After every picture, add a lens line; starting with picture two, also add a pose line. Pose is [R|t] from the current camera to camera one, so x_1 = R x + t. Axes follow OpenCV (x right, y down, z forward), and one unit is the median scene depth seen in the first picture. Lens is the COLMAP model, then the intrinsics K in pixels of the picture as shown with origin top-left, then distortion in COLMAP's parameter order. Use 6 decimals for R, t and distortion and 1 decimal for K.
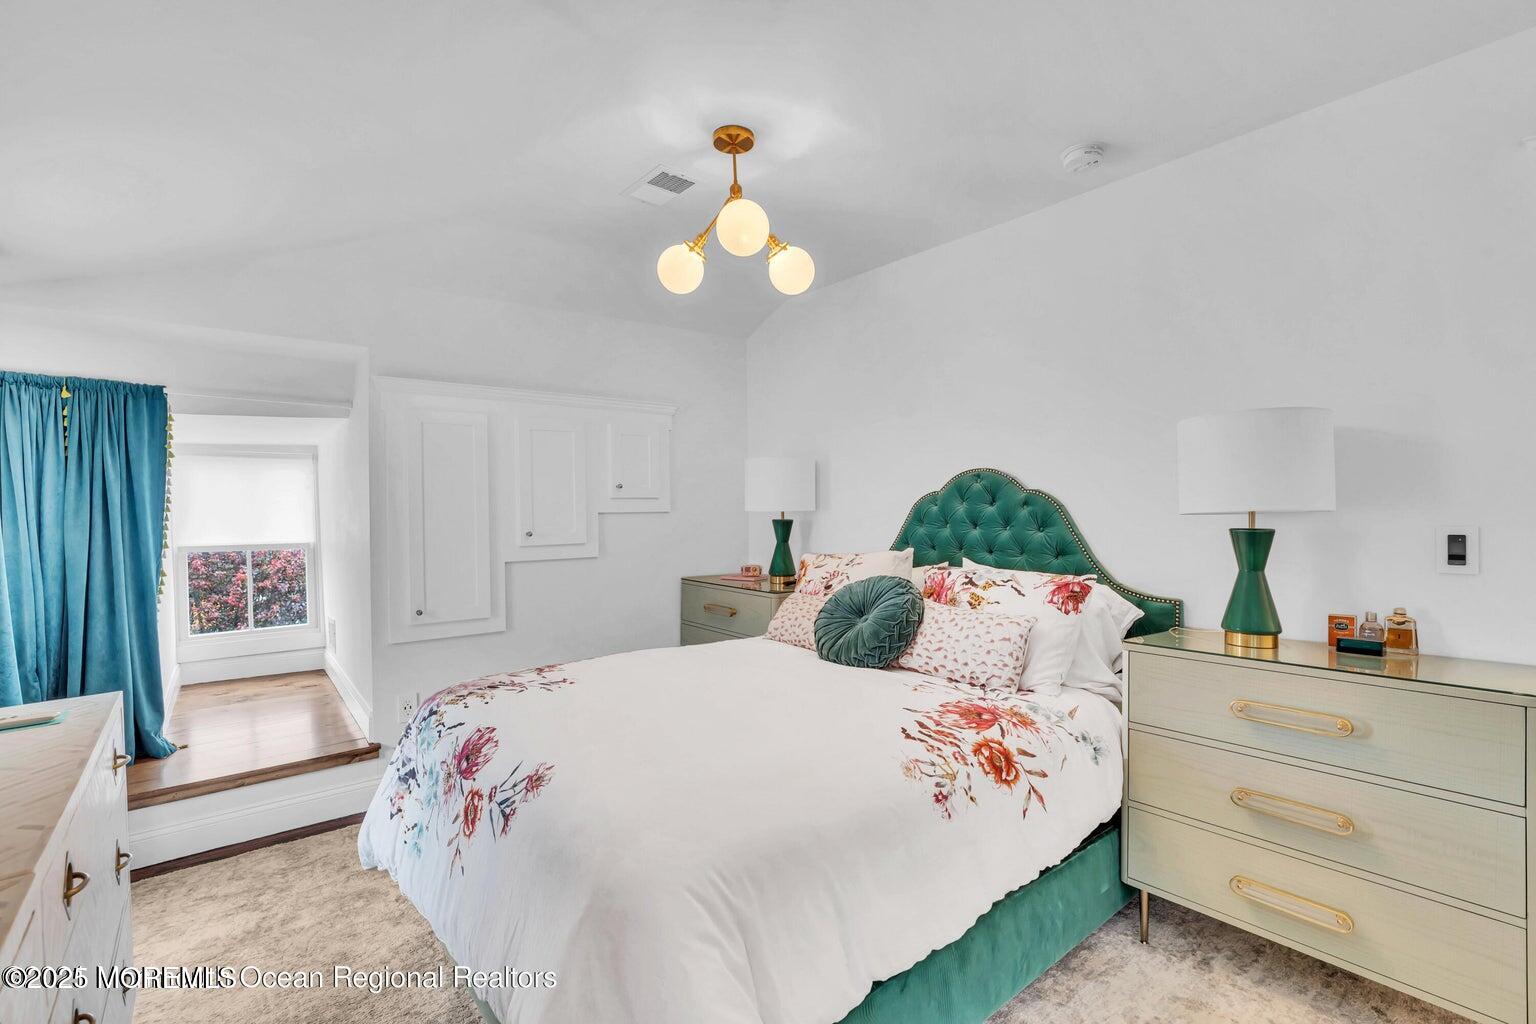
lens RADIAL K [[692.6, 0, 774.4], [0, 692.6, 517.1], [0, 0, 1]] dist [-0.007136, 0.000076]
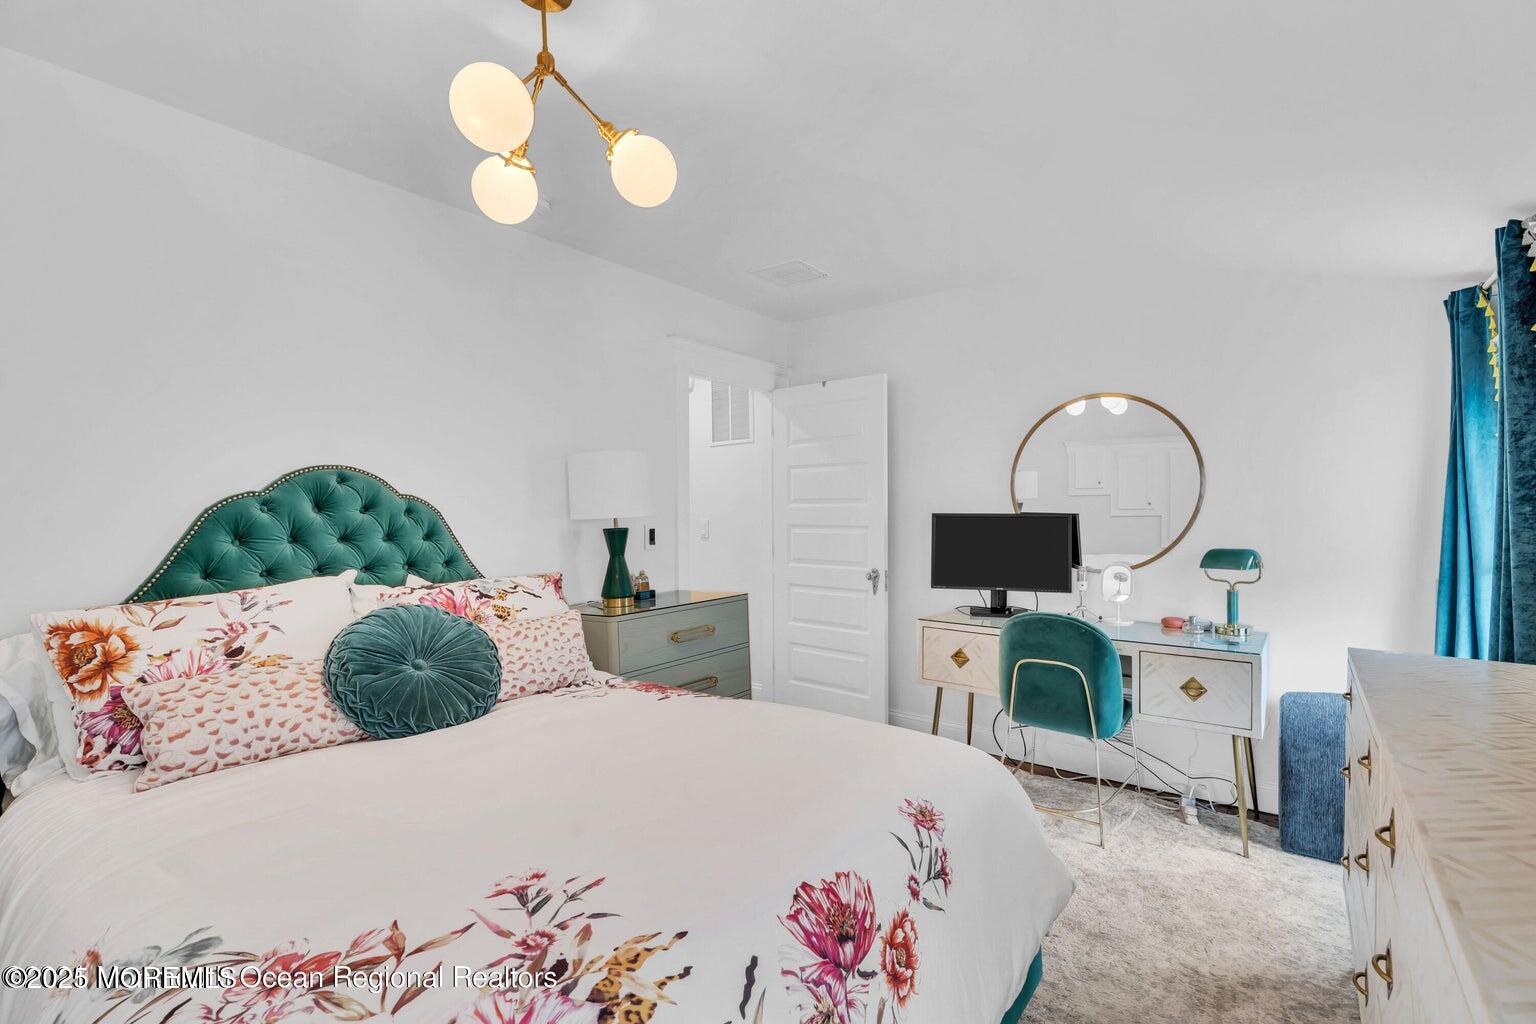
lens RADIAL K [[692.6, 0, 773.6], [0, 692.6, 514.1], [0, 0, 1]] dist [-0.007136, 0.000076]
pose [[-0.230528, 0.001508, 0.973065, -0.836975], [0.016383, 0.999863, 0.002332, -0.012171], [-0.972928, 0.016479, -0.230521, 0.990207]]
